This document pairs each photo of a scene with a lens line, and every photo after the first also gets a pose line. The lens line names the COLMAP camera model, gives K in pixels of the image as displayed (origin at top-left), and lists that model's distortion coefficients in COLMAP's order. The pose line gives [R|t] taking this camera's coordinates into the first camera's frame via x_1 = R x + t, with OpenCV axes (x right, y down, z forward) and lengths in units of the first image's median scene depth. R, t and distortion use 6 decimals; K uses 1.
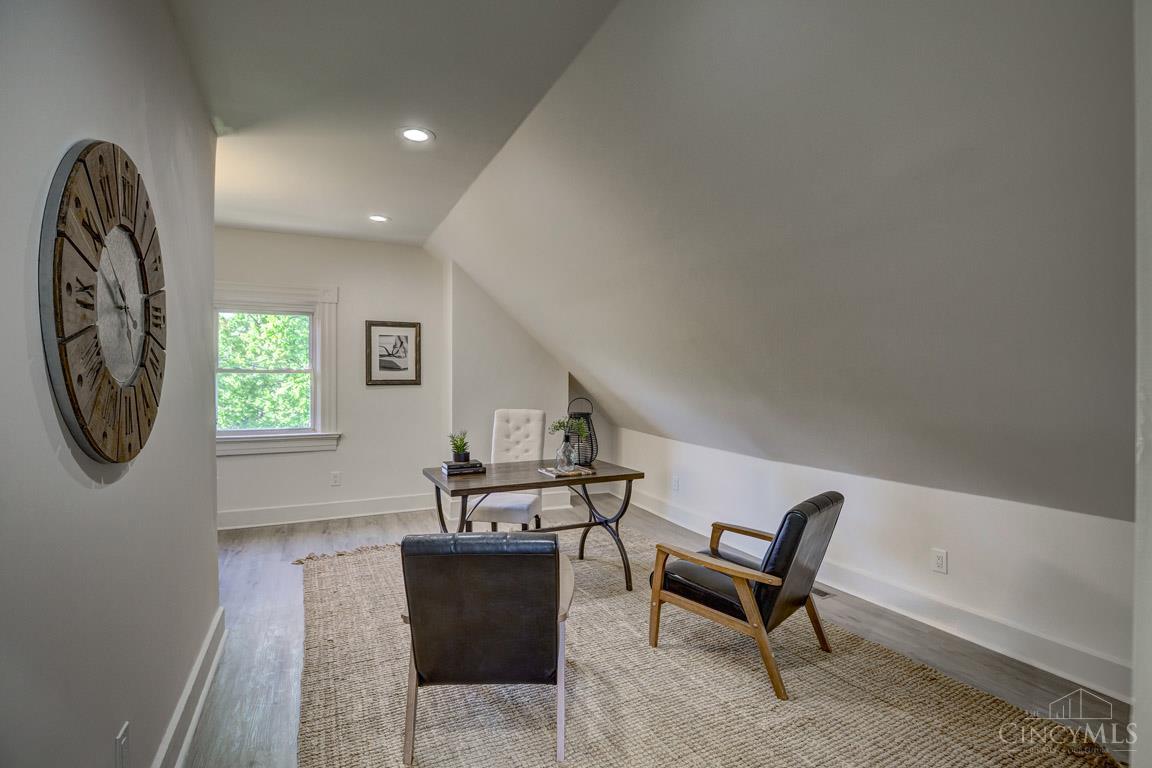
lens RADIAL K [[551.9, 0, 576.2], [0, 551.9, 389.2], [0, 0, 1]] dist [-0.029379, -0.000186]
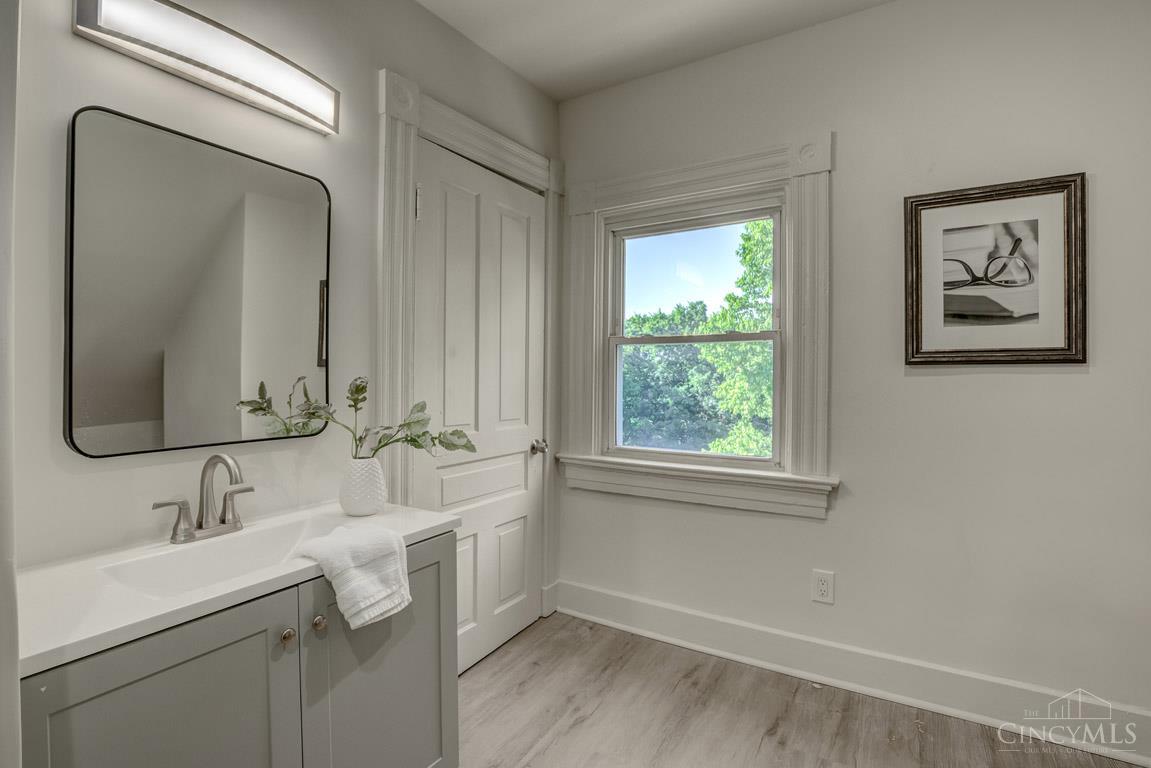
lens RADIAL K [[551.5, 0, 575.5], [0, 551.5, 375.5], [0, 0, 1]] dist [-0.029379, -0.000186]
pose [[0.535193, 0.012314, -0.844640, -0.180943], [0.000055, 0.999893, 0.014612, -0.005548], [0.844730, -0.007866, 0.535135, 0.593463]]
